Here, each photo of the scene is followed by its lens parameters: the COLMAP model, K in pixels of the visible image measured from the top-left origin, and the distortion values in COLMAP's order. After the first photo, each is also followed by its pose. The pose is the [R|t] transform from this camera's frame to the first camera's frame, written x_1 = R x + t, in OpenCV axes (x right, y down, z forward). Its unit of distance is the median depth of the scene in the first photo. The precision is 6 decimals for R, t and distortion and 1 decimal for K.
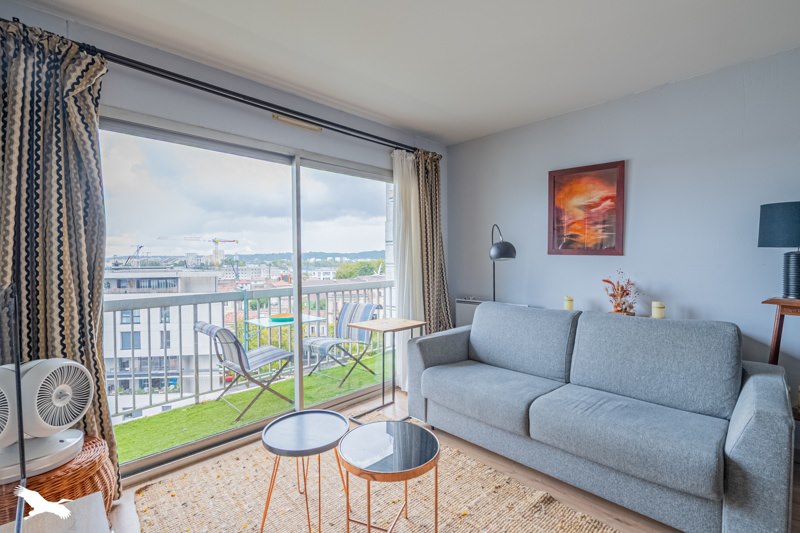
lens RADIAL K [[361.9, 0, 400.0], [0, 361.9, 266.5], [0, 0, 1]] dist [-0.000260, -0.000046]
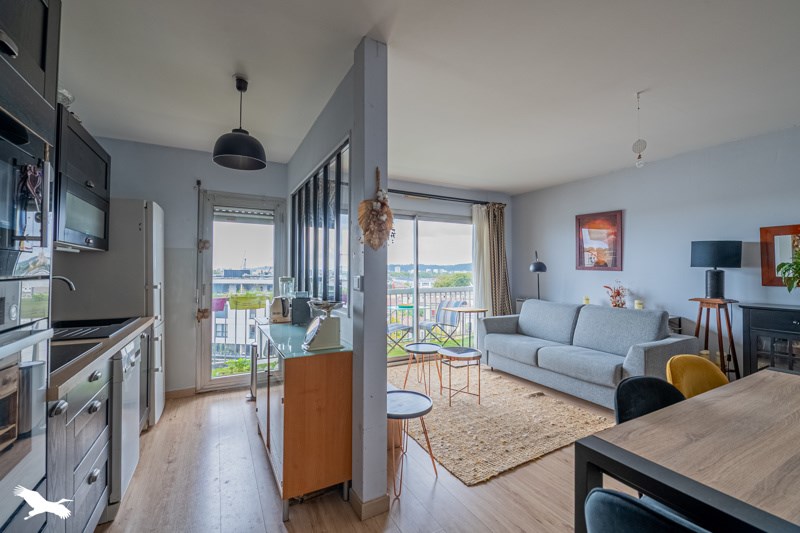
lens RADIAL K [[341.0, 0, 398.5], [0, 341.0, 263.2], [0, 0, 1]] dist [-0.002179, -0.000333]
pose [[0.961316, 0.004441, -0.275411, 0.099601], [-0.016244, 0.999044, -0.040589, 0.011322], [0.274967, 0.043492, 0.960469, -0.648089]]
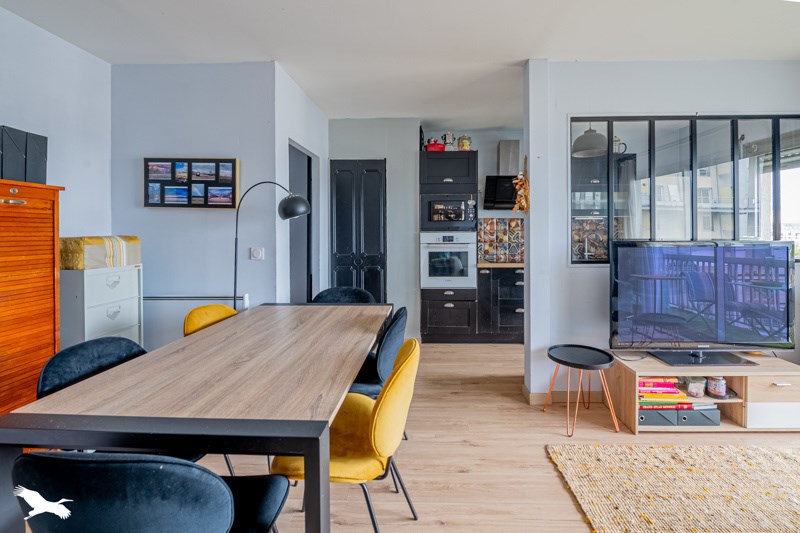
lens RADIAL K [[358.2, 0, 414.1], [0, 358.2, 234.3], [0, 0, 1]] dist [-0.000487, -0.000059]
pose [[-0.726853, 0.018089, -0.686555, 0.739655], [-0.004244, 0.999516, 0.030827, -0.013603], [0.686780, 0.025320, -0.726424, 0.426769]]
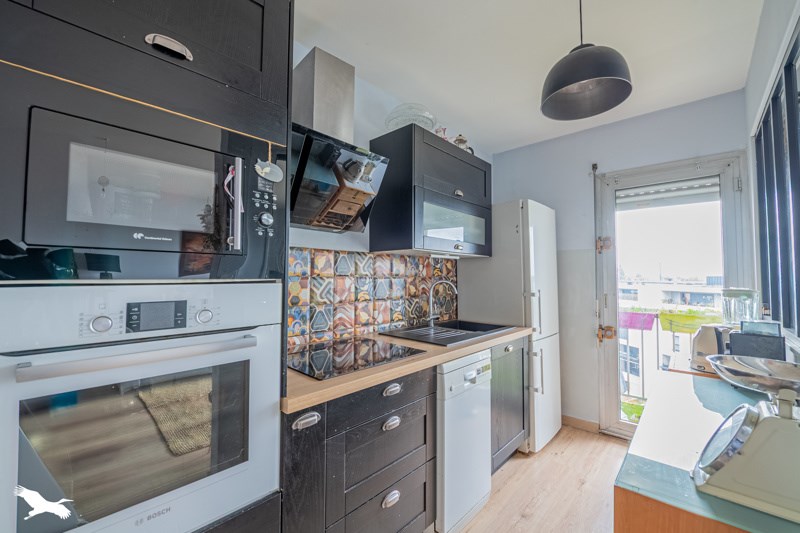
lens RADIAL K [[327.4, 0, 395.5], [0, 327.4, 262.8], [0, 0, 1]] dist [-0.004146, -0.000448]
pose [[0.045771, -0.030494, -0.998486, -0.018804], [-0.026020, 0.999158, -0.031708, 0.006104], [0.998613, 0.027432, 0.044939, -0.296034]]
